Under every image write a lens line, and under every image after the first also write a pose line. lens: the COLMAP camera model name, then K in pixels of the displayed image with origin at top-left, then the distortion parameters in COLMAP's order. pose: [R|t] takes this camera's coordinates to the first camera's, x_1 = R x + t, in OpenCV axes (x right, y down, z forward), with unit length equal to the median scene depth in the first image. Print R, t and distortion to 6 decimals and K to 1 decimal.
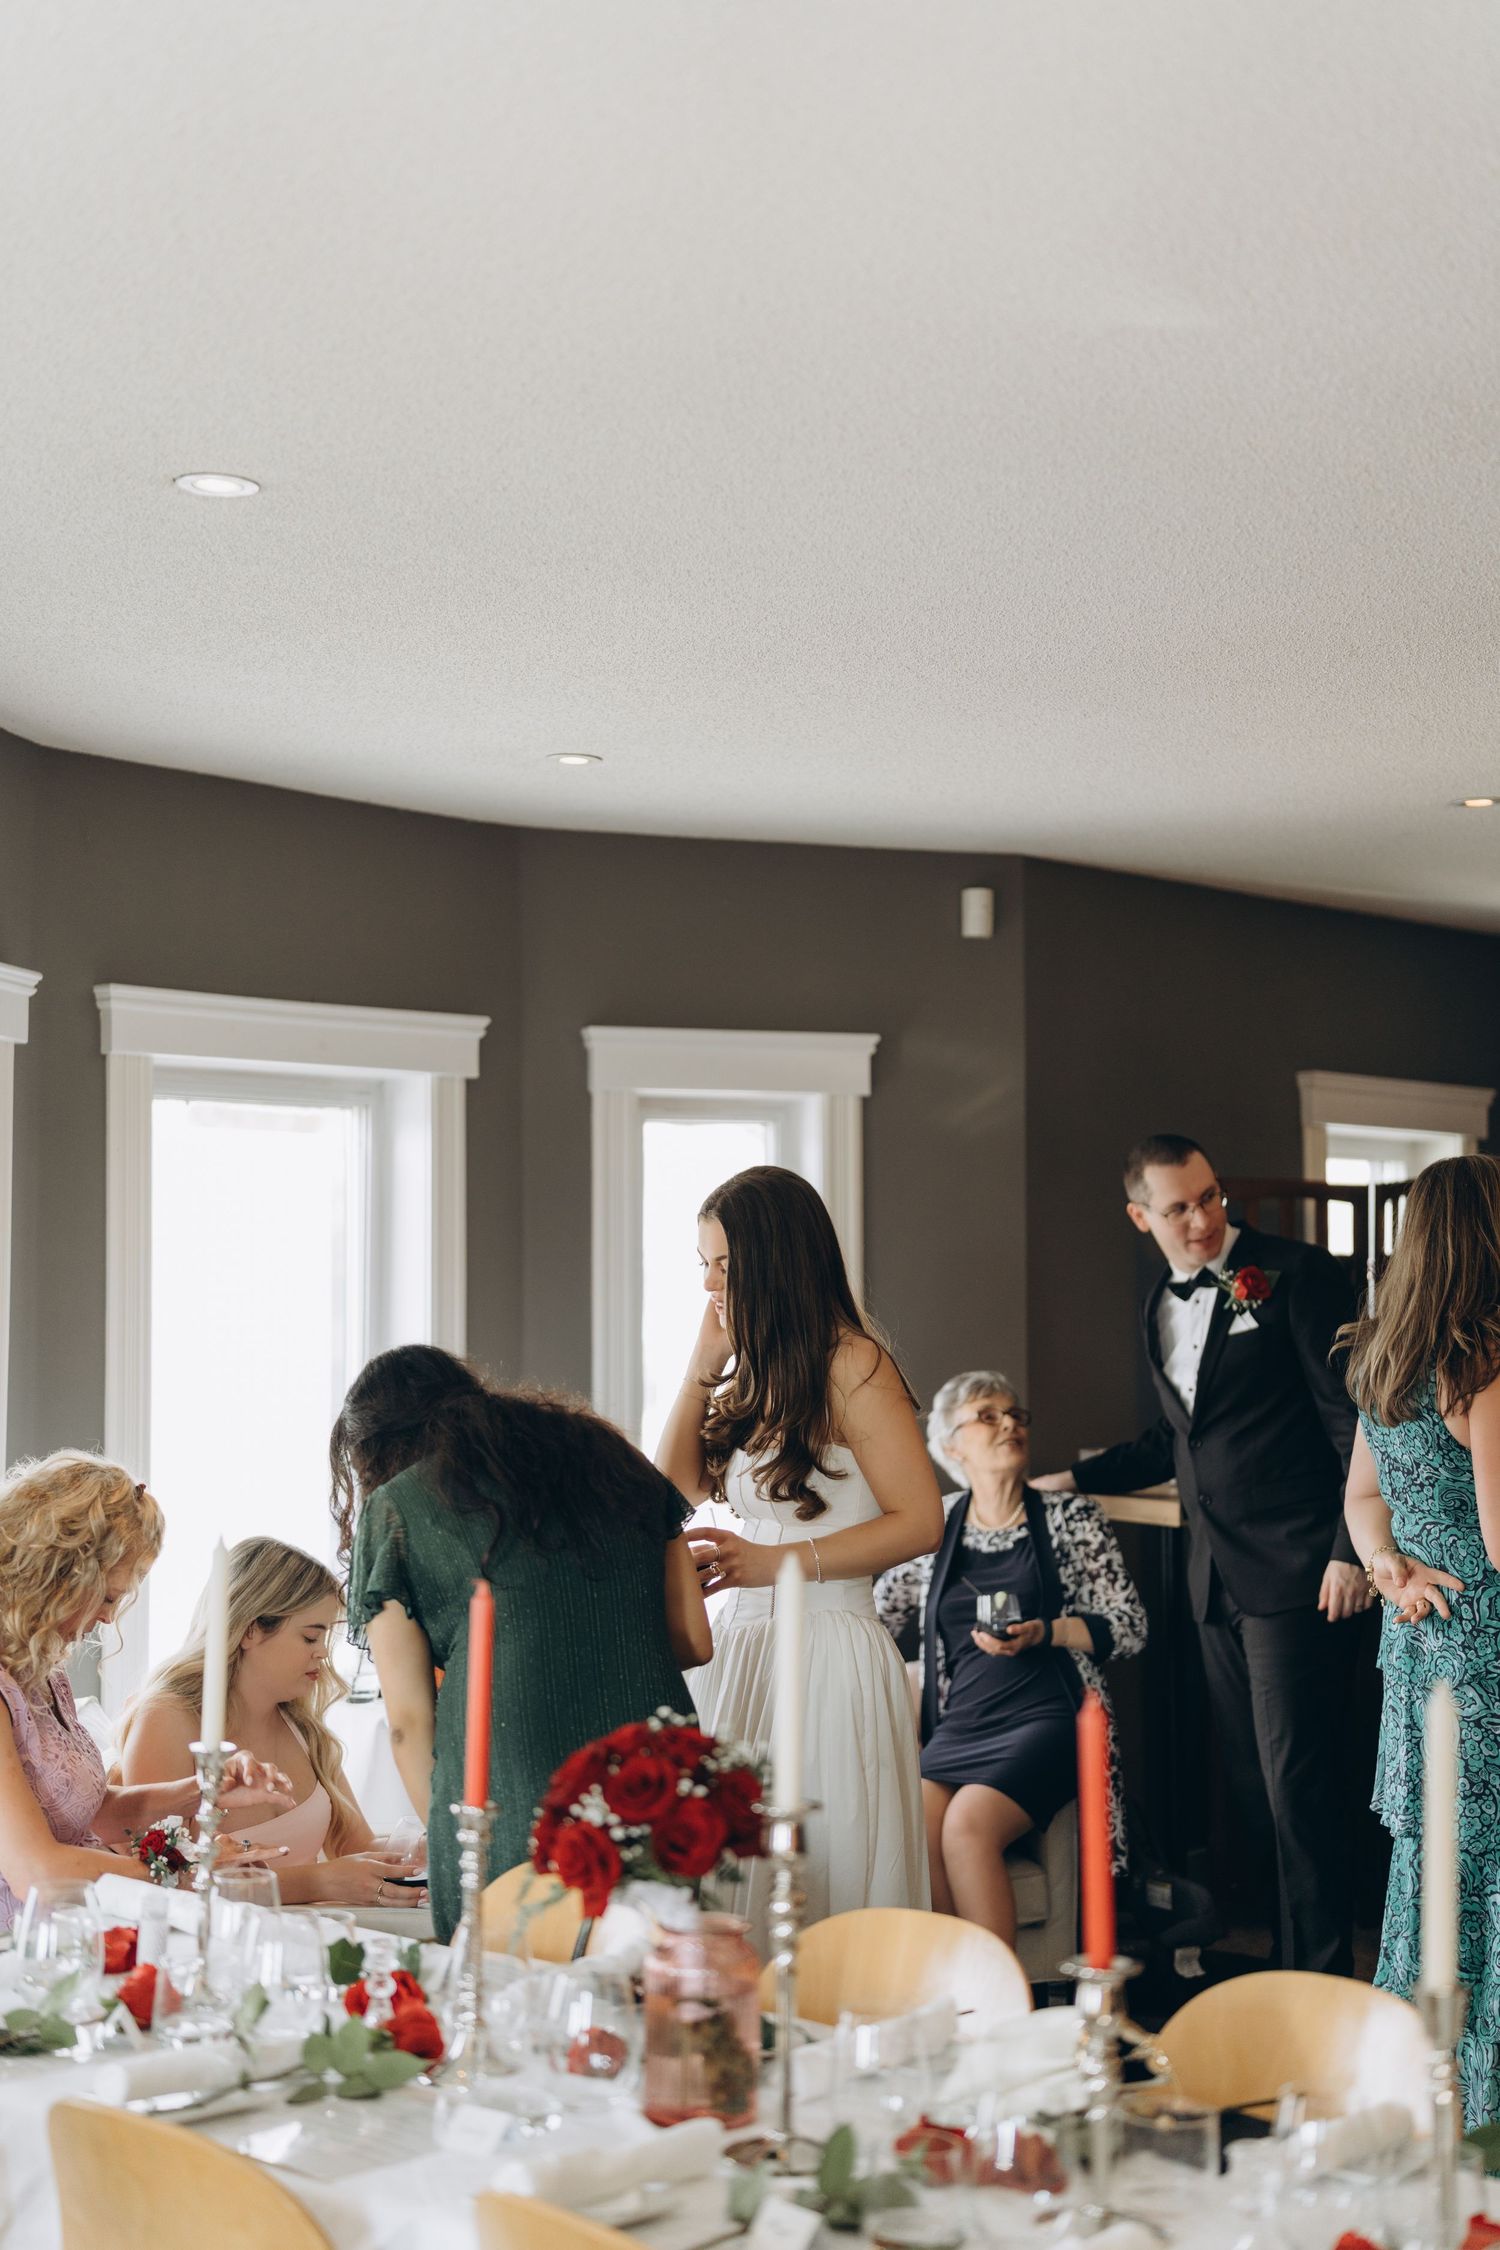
lens RADIAL K [[3023.5, 0, 751.2], [0, 3023.5, 1111.7], [0, 0, 1]] dist [0.150923, -0.041925]
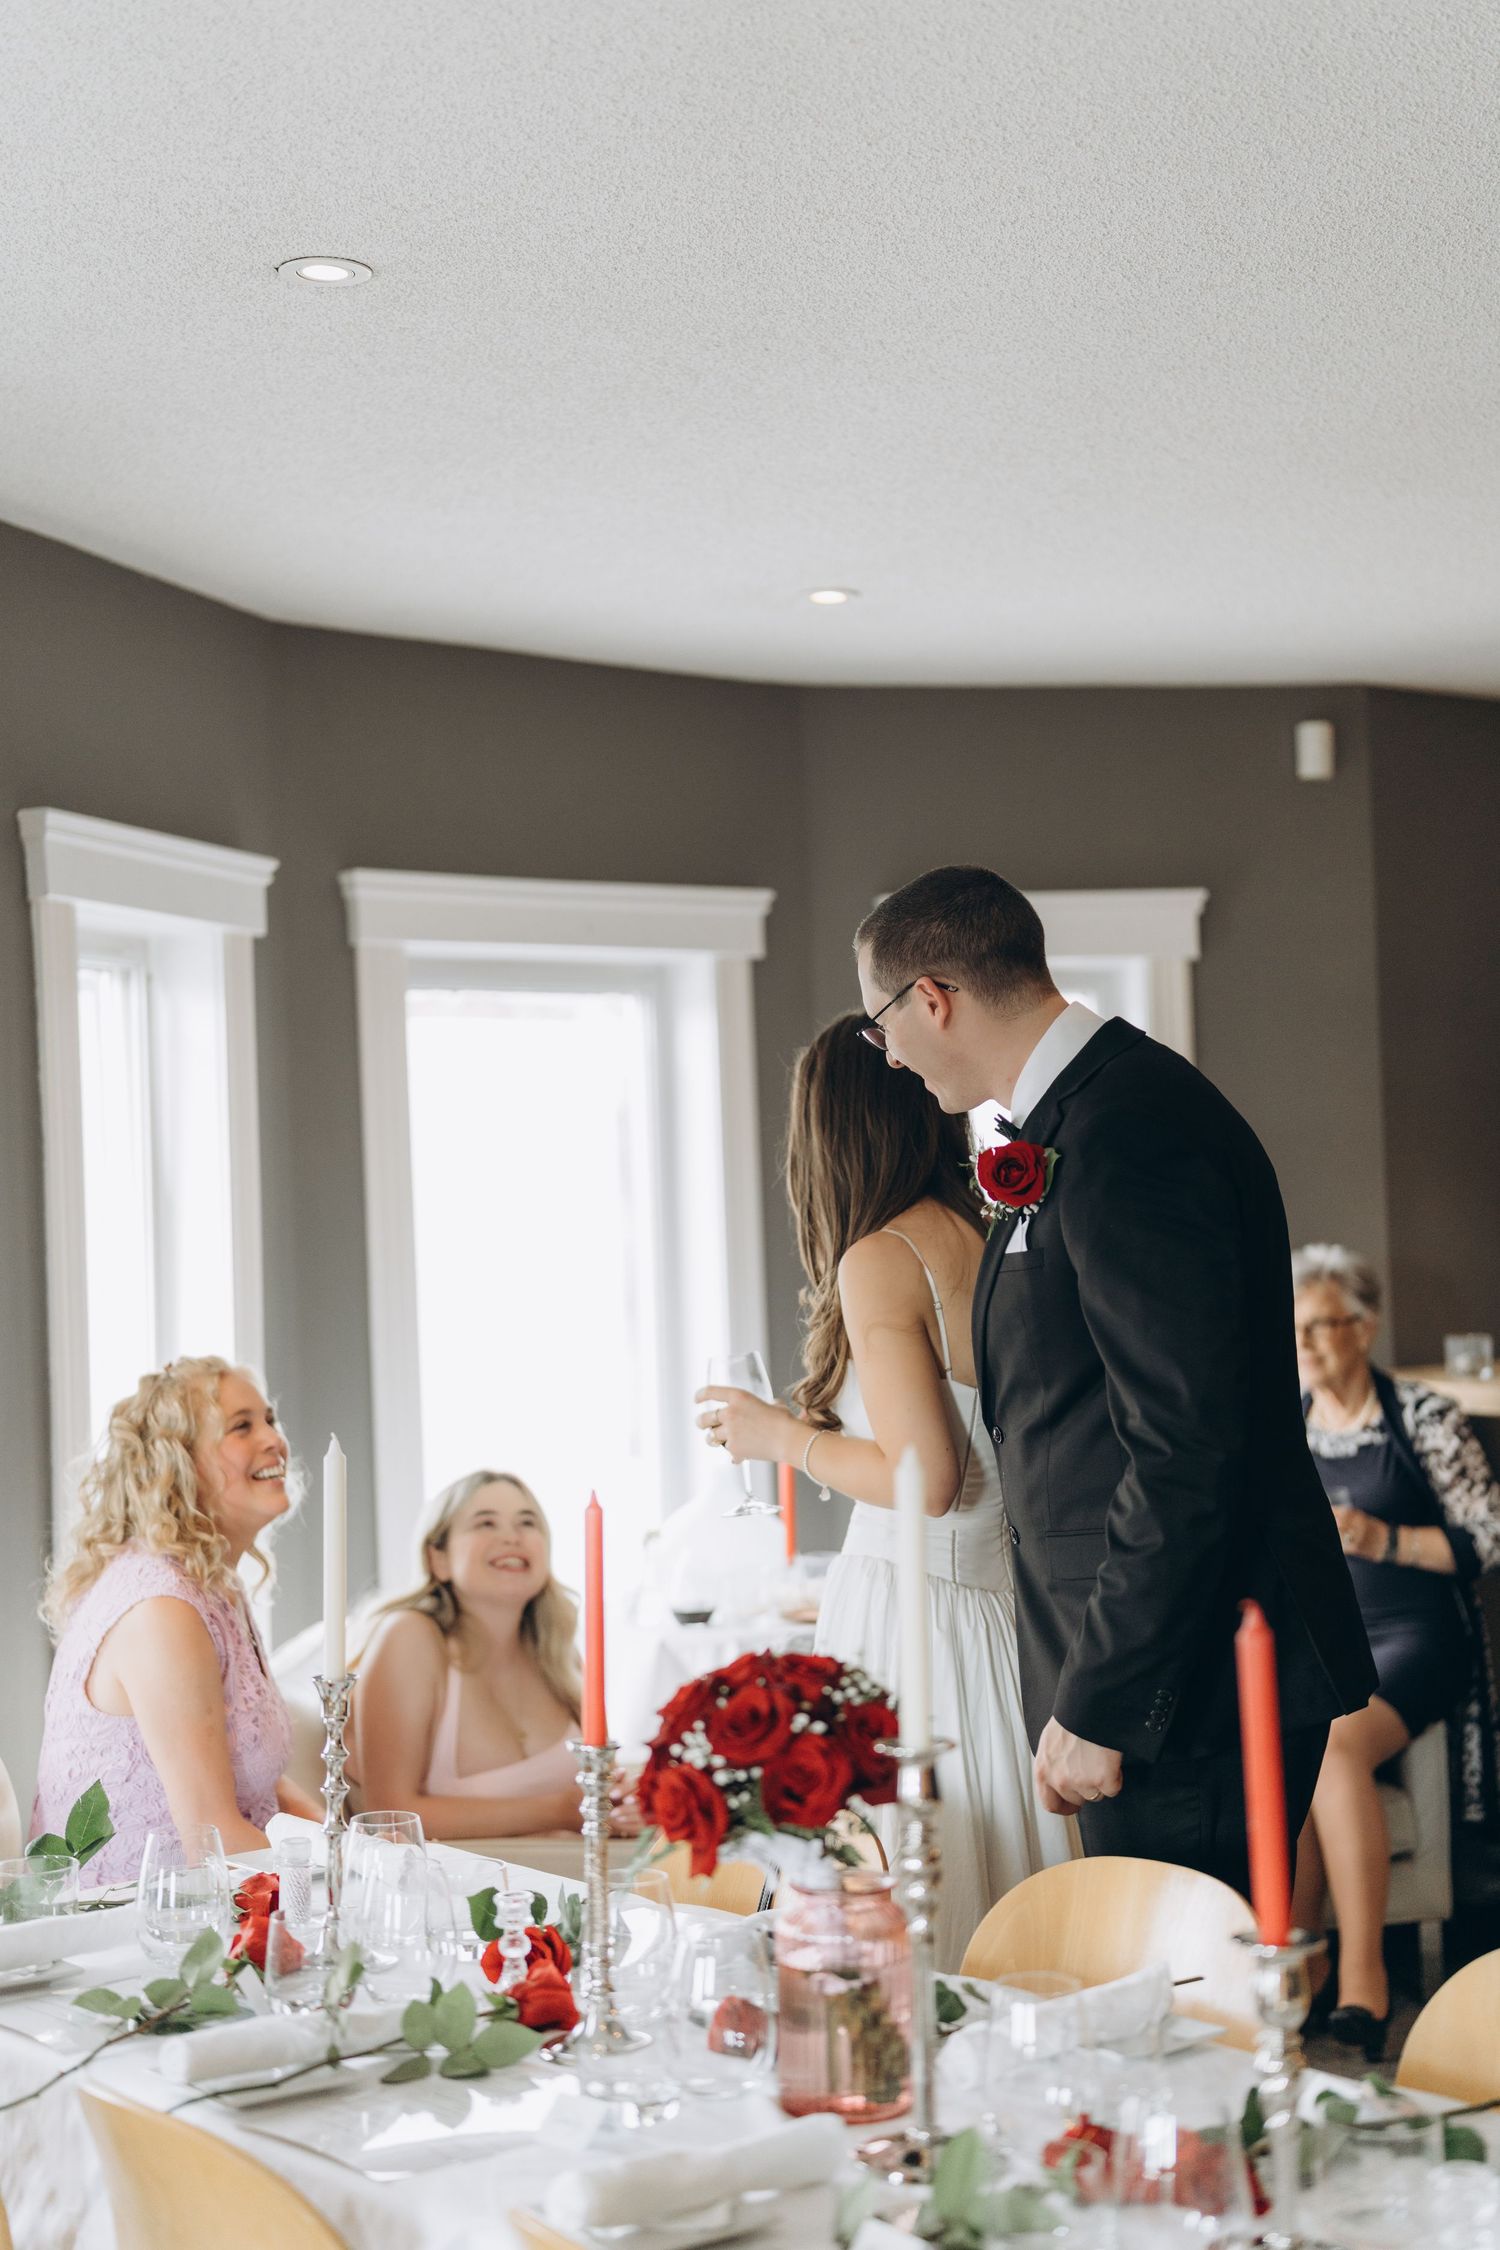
lens RADIAL K [[3021.6, 0, 750.0], [0, 3021.6, 1125.0], [0, 0, 1]] dist [0.131922, 0.030892]
pose [[0.987545, -0.037988, -0.152680, 0.092647], [0.042657, 0.998713, 0.027422, 0.030104], [0.151442, -0.033593, 0.987895, 0.159137]]
